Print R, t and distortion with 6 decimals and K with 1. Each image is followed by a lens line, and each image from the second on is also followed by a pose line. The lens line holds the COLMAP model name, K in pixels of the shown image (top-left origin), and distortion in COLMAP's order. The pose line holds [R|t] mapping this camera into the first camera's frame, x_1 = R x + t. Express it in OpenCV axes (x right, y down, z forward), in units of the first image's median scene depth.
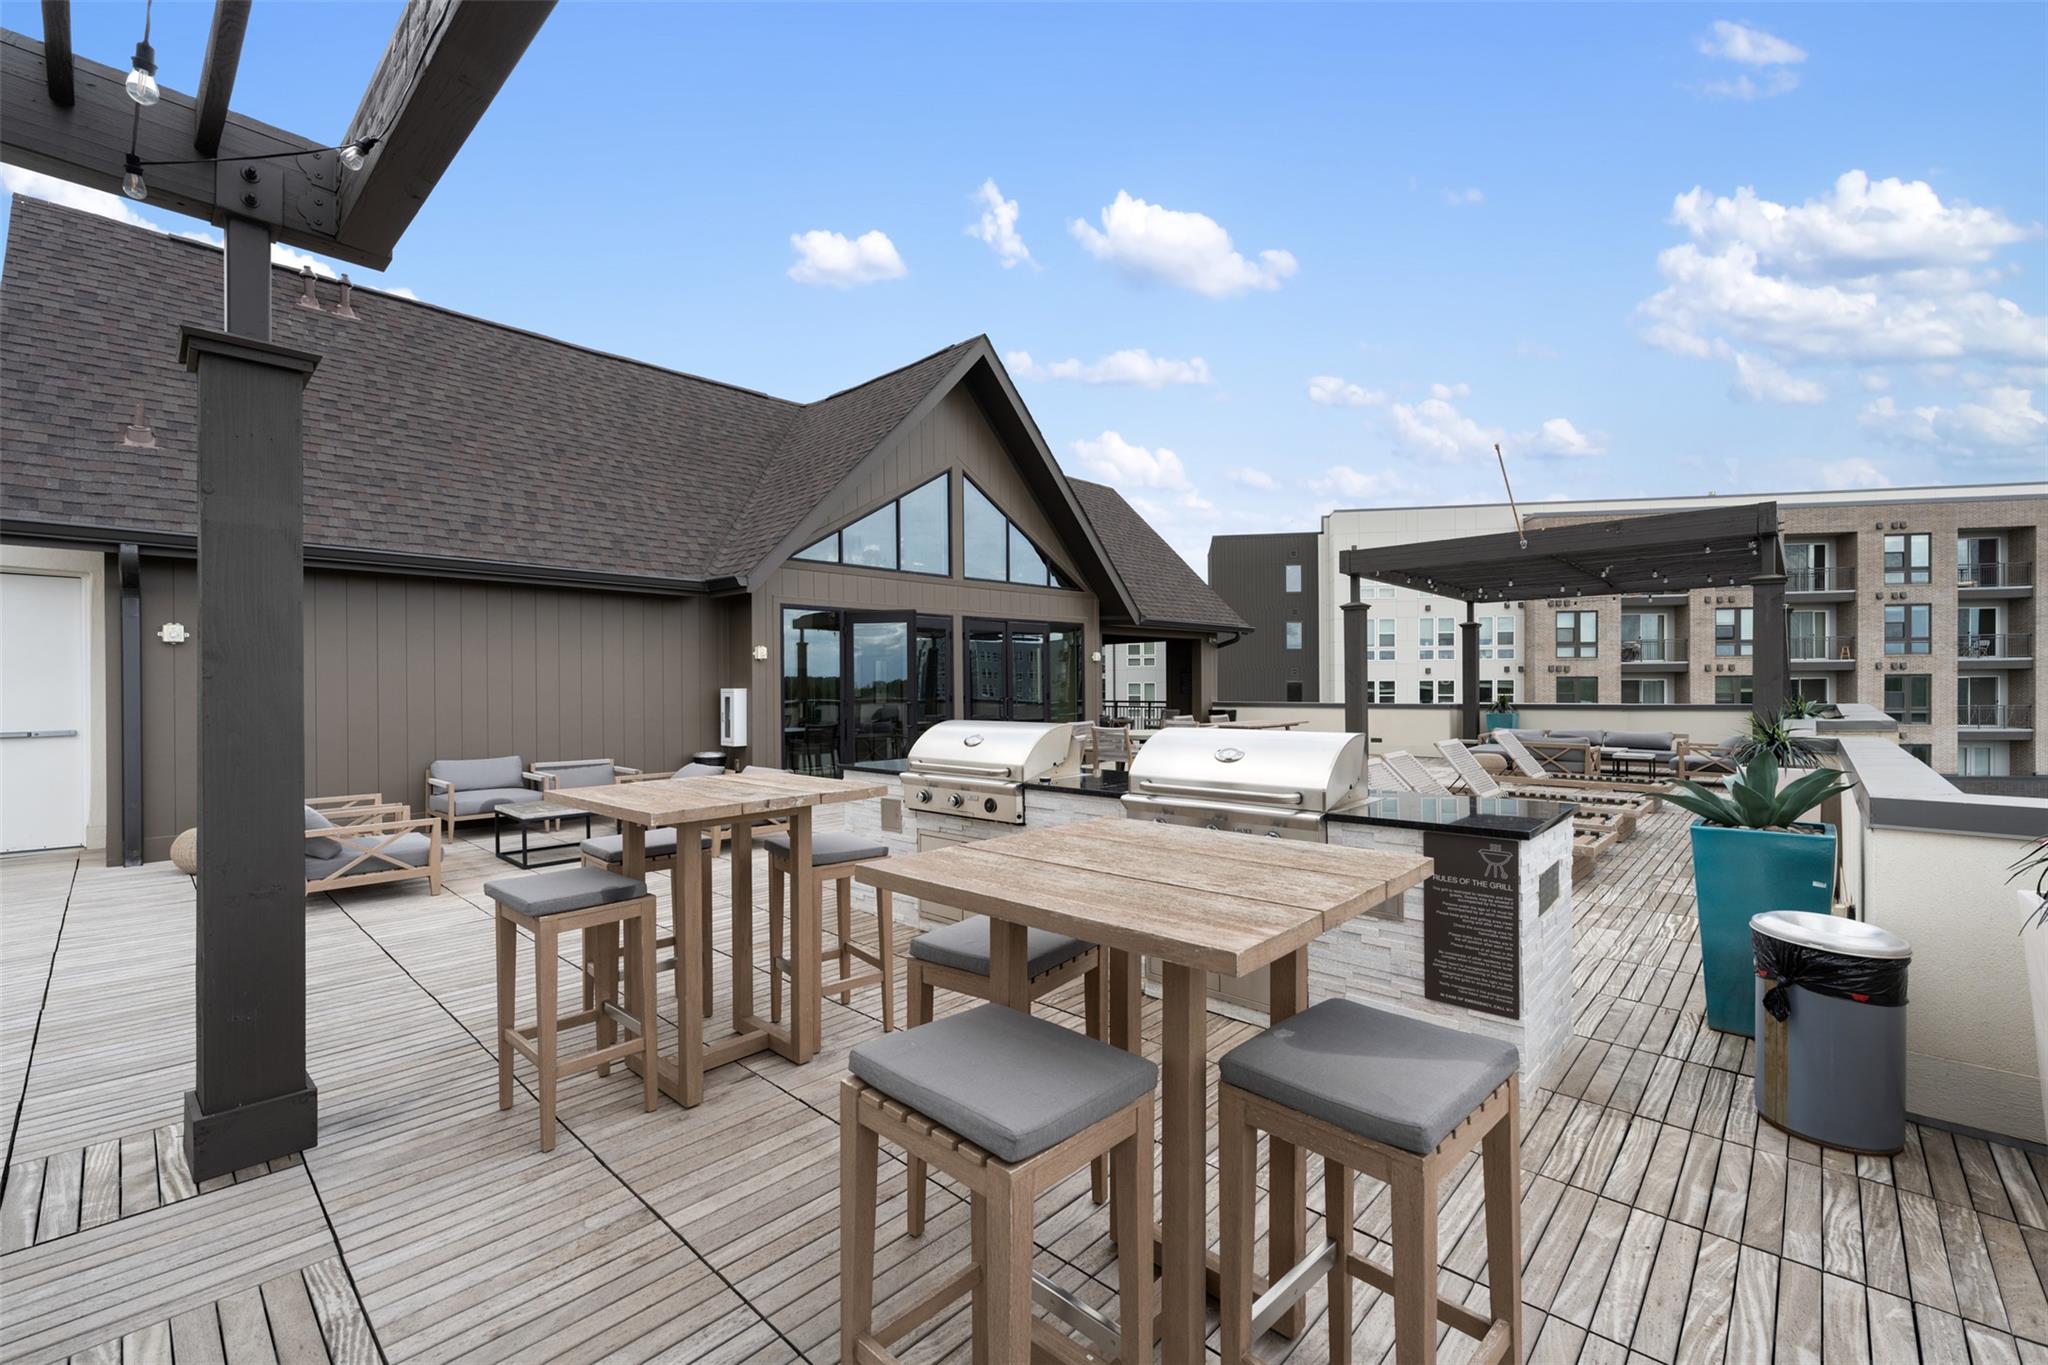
lens RADIAL K [[848.7, 0, 1031.5], [0, 848.7, 687.6], [0, 0, 1]] dist [-0.000021, -0.000251]
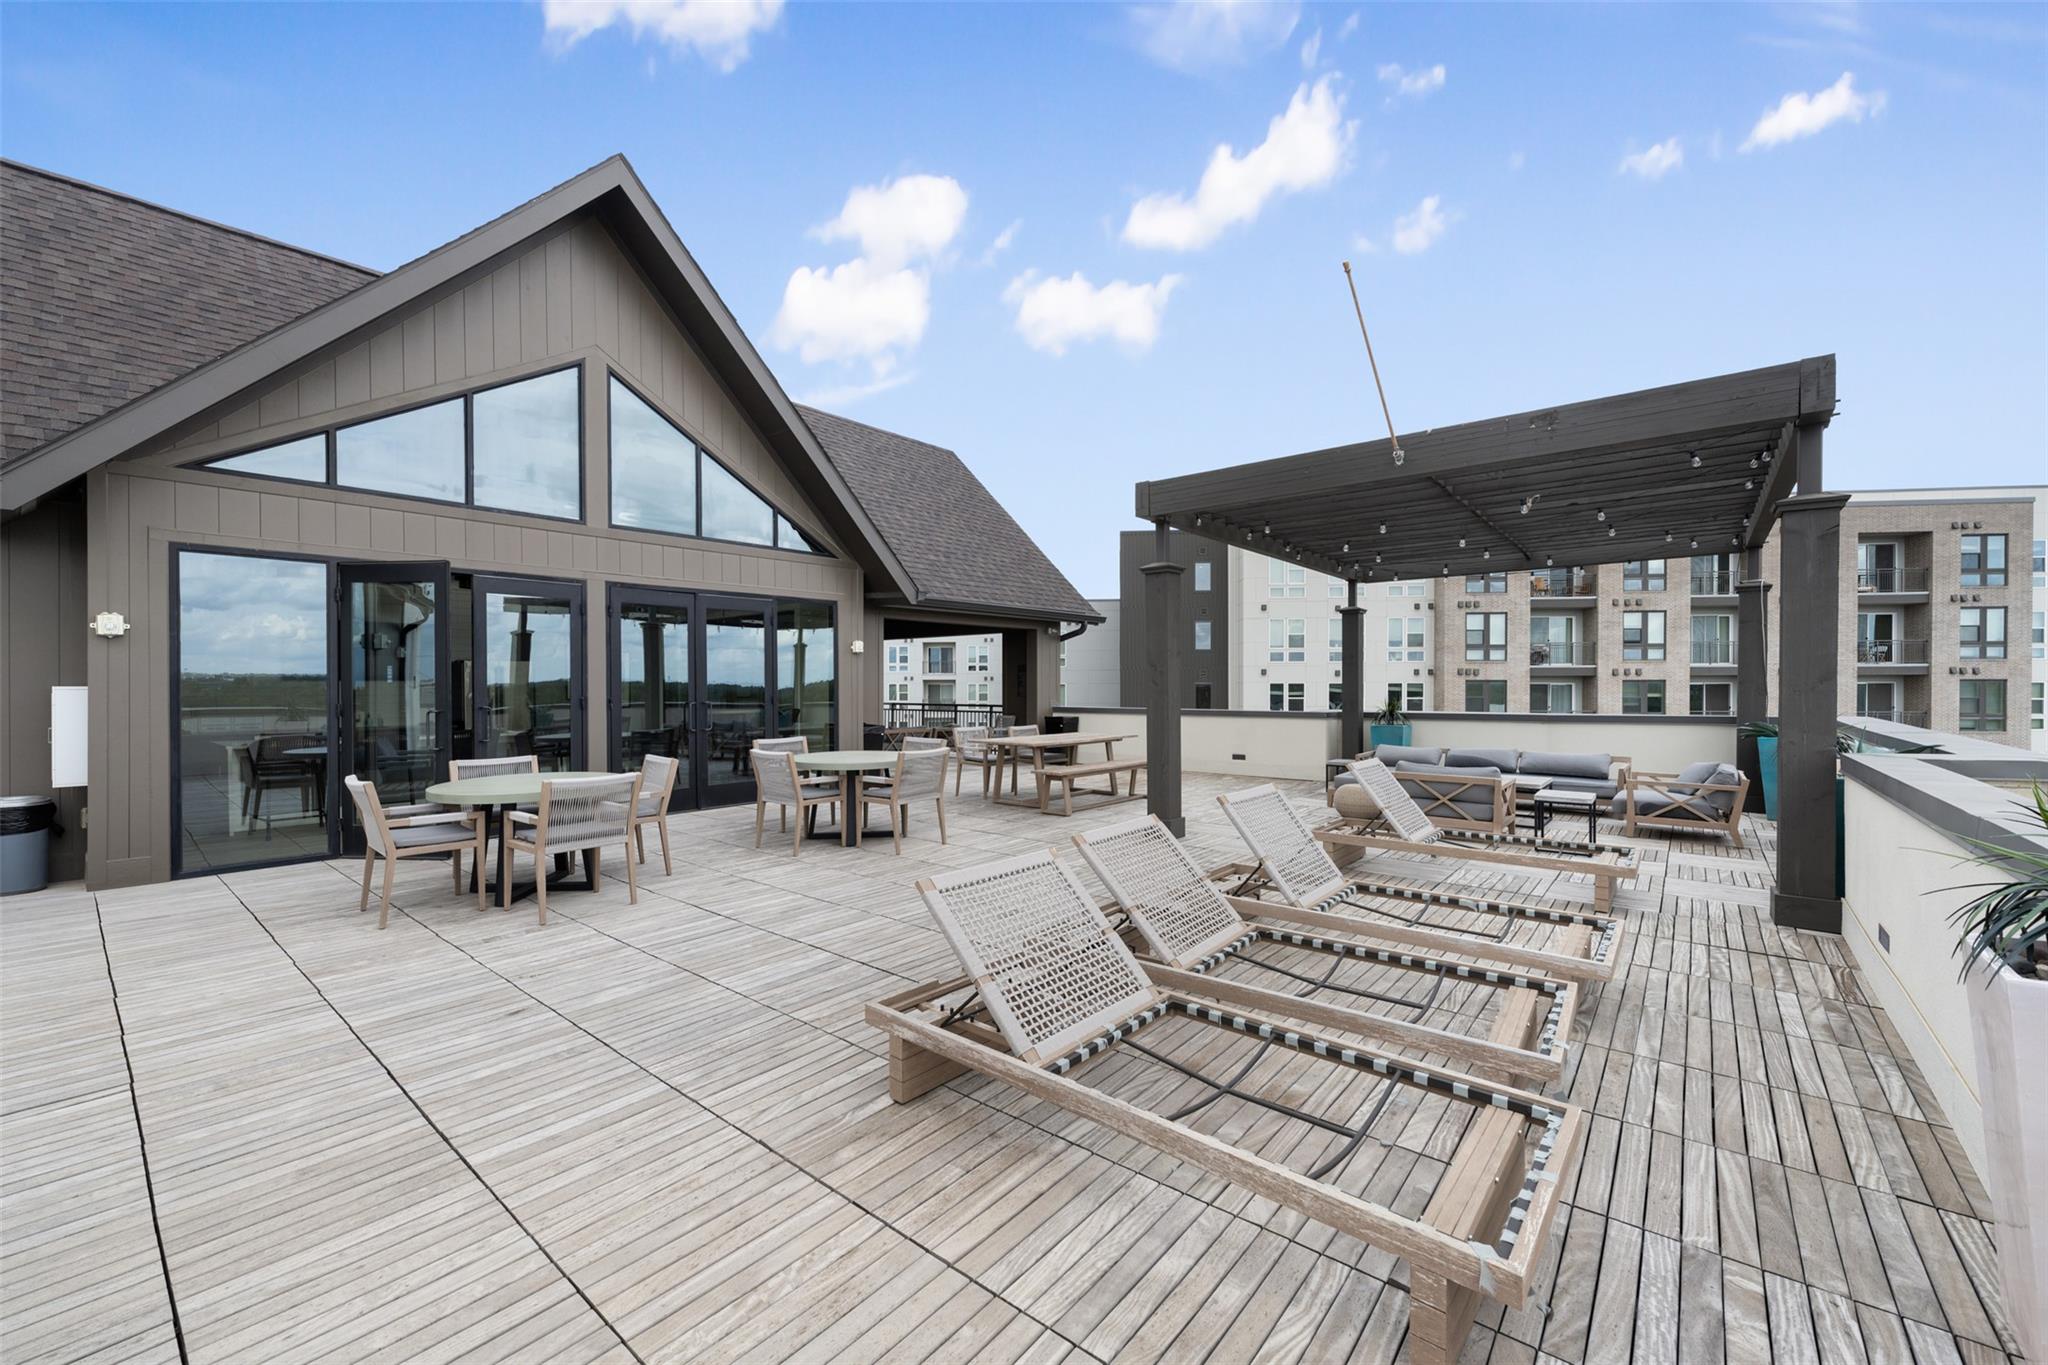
lens RADIAL K [[825.0, 0, 1021.3], [0, 825.0, 688.1], [0, 0, 1]] dist [-0.000858, -0.000025]
pose [[0.998337, 0.005389, 0.057392, 0.067526], [-0.005358, 0.999985, -0.000690, -0.000310], [-0.057395, 0.000382, 0.998351, 0.103630]]
